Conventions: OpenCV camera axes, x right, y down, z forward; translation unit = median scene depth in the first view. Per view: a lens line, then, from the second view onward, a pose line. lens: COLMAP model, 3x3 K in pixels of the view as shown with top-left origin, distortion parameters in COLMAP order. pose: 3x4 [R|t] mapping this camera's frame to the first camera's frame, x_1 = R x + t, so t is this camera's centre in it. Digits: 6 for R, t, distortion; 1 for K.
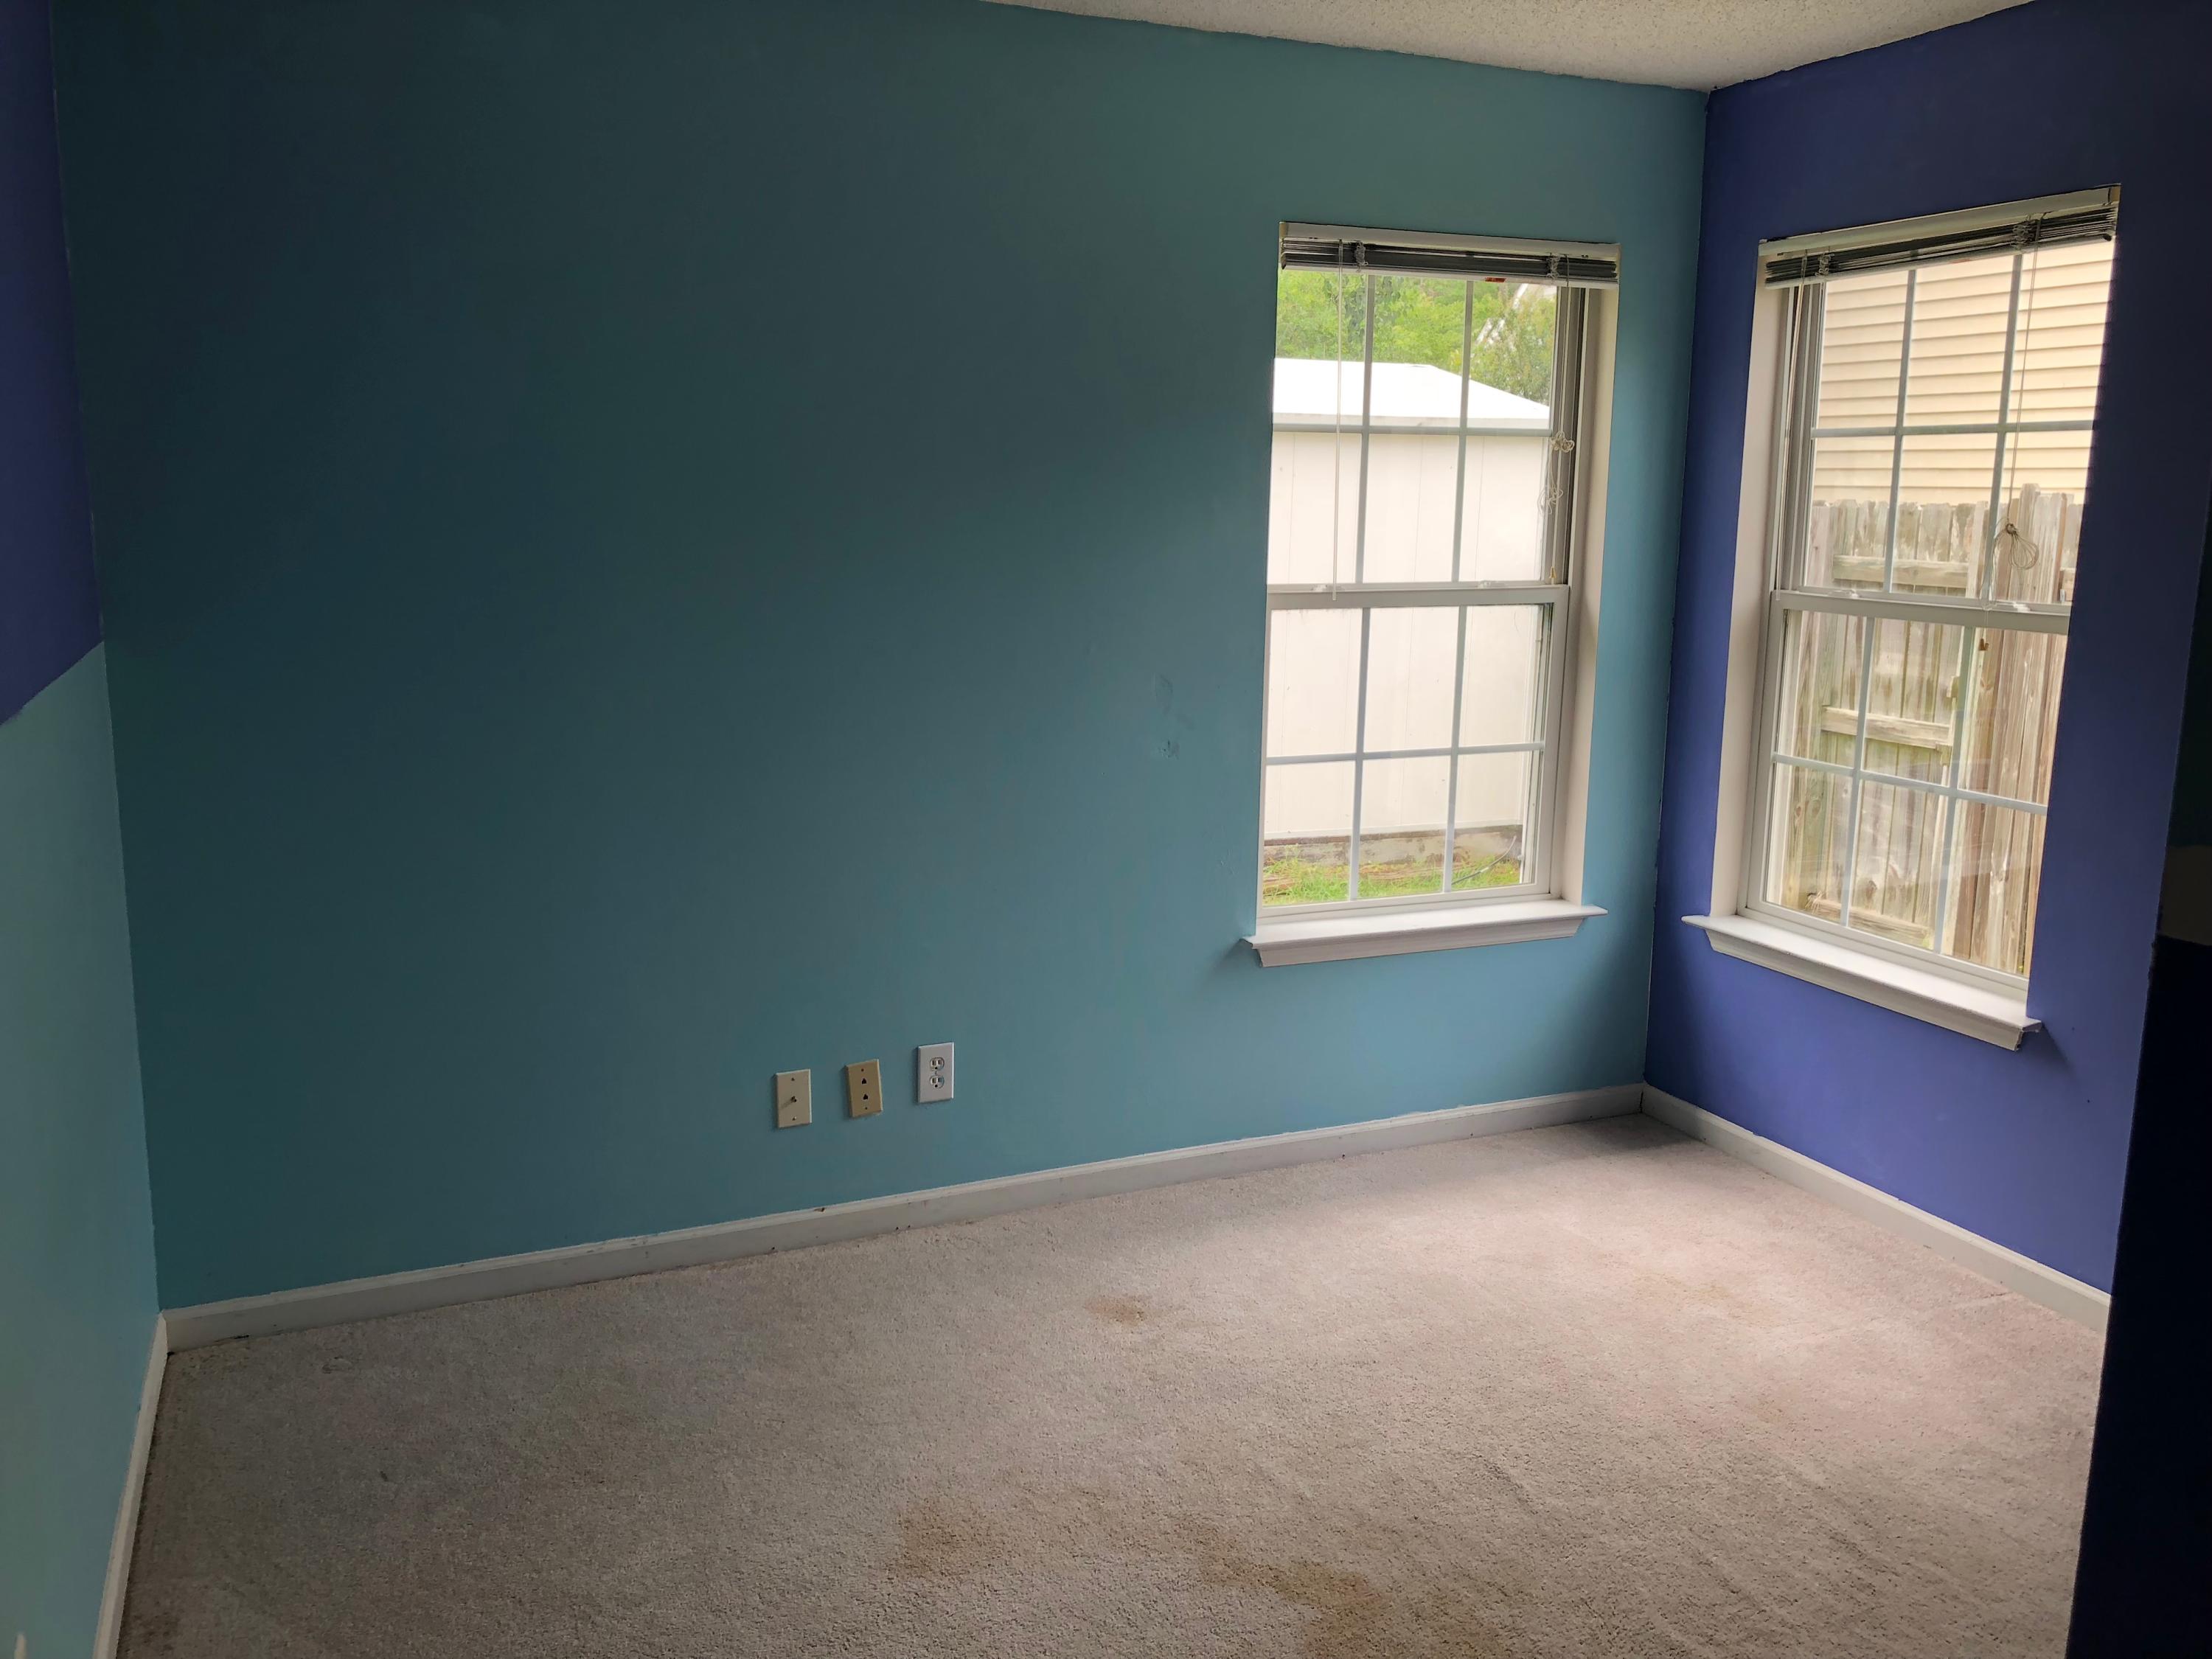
lens RADIAL K [[1812.8, 0, 1105.4], [0, 1812.8, 827.6], [0, 0, 1]] dist [0.009165, 0.001073]
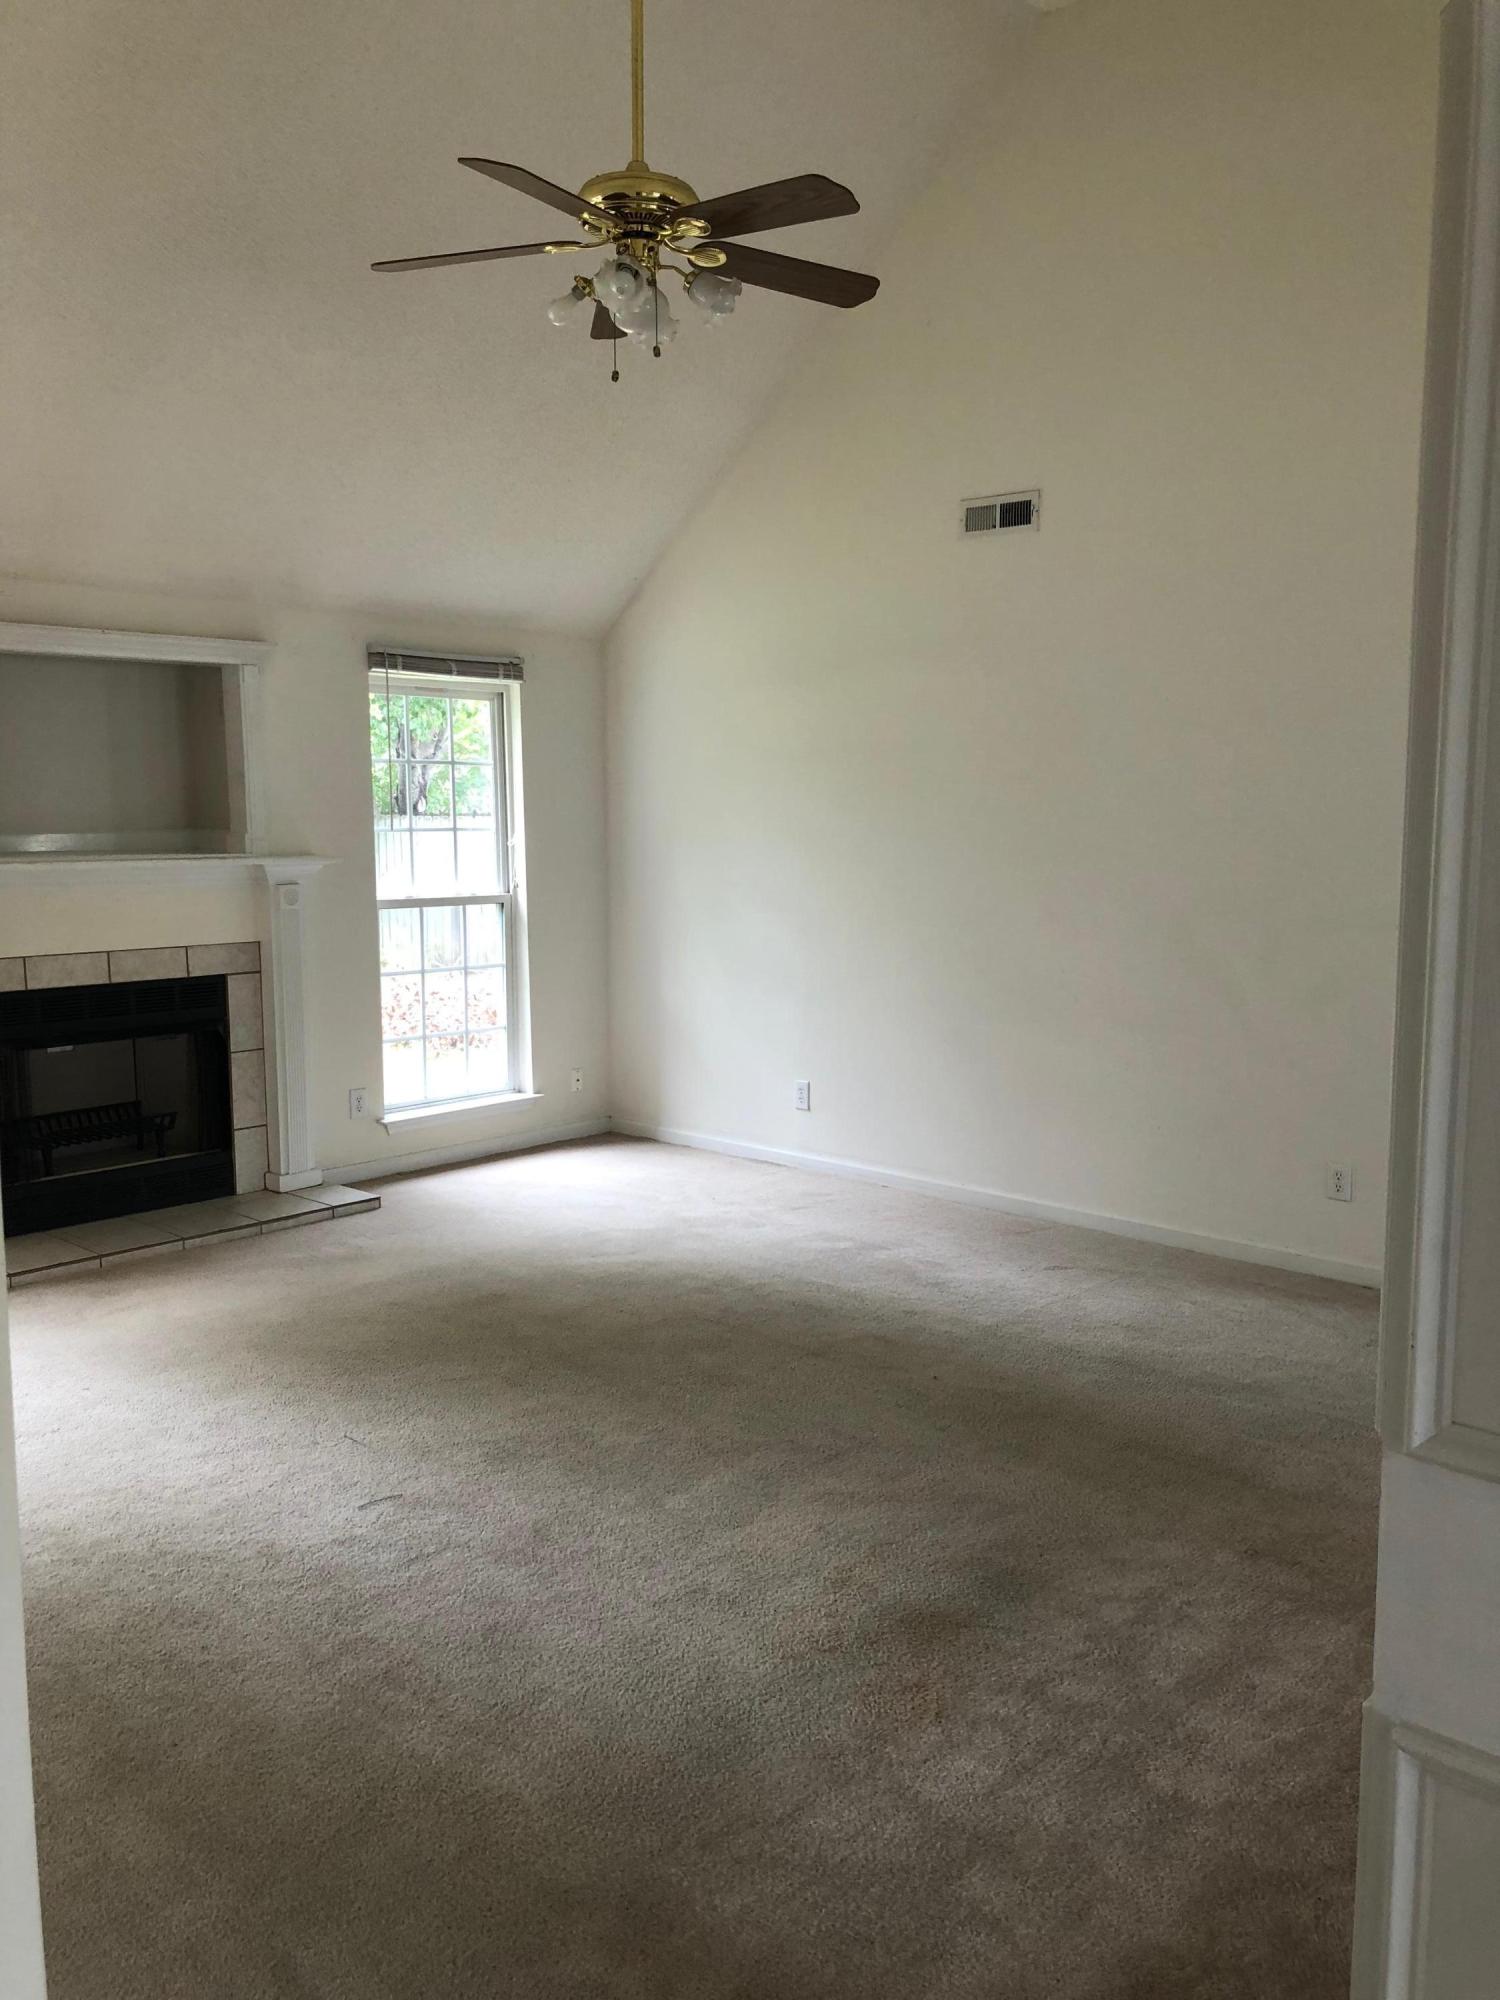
lens RADIAL K [[1639.1, 0, 750.5], [0, 1639.1, 1000.6], [0, 0, 1]] dist [0.009165, 0.001073]
pose [[0.921595, -0.065773, 0.382539, -0.262521], [0.092627, 0.994332, -0.052190, 0.135519], [-0.376938, 0.083531, 0.922464, -1.003559]]
